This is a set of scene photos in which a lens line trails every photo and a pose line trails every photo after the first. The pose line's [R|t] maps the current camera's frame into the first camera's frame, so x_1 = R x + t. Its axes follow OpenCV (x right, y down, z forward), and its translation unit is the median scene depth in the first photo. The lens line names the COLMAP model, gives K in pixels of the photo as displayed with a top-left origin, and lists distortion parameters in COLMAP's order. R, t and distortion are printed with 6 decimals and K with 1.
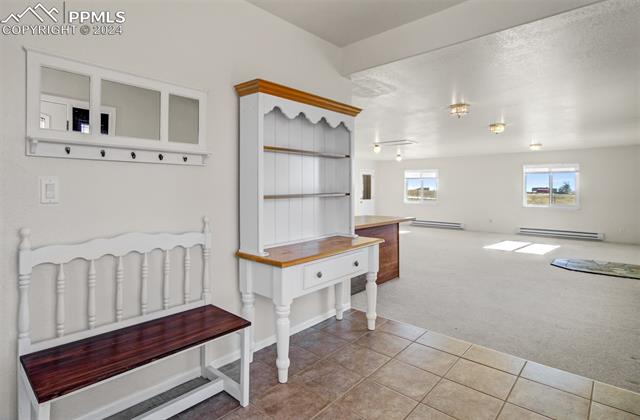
lens RADIAL K [[300.5, 0, 318.2], [0, 300.5, 188.9], [0, 0, 1]] dist [0.000101, 0.000228]
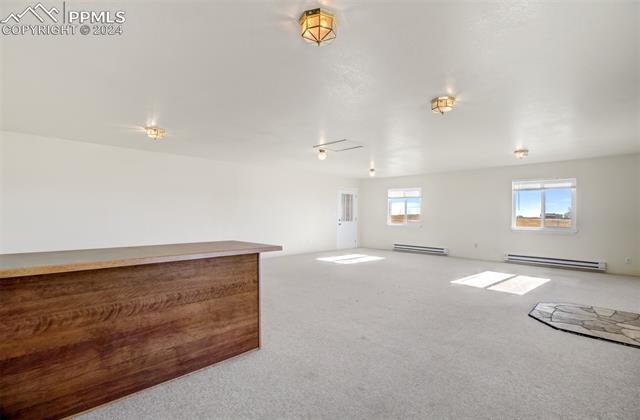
lens RADIAL K [[296.8, 0, 329.6], [0, 296.8, 210.9], [0, 0, 1]] dist [0.000881, 0.000237]
pose [[0.999883, 0.005655, 0.014235, 0.166717], [-0.005605, 0.999978, -0.003522, 0.013341], [-0.014254, 0.003442, 0.999892, 0.180300]]
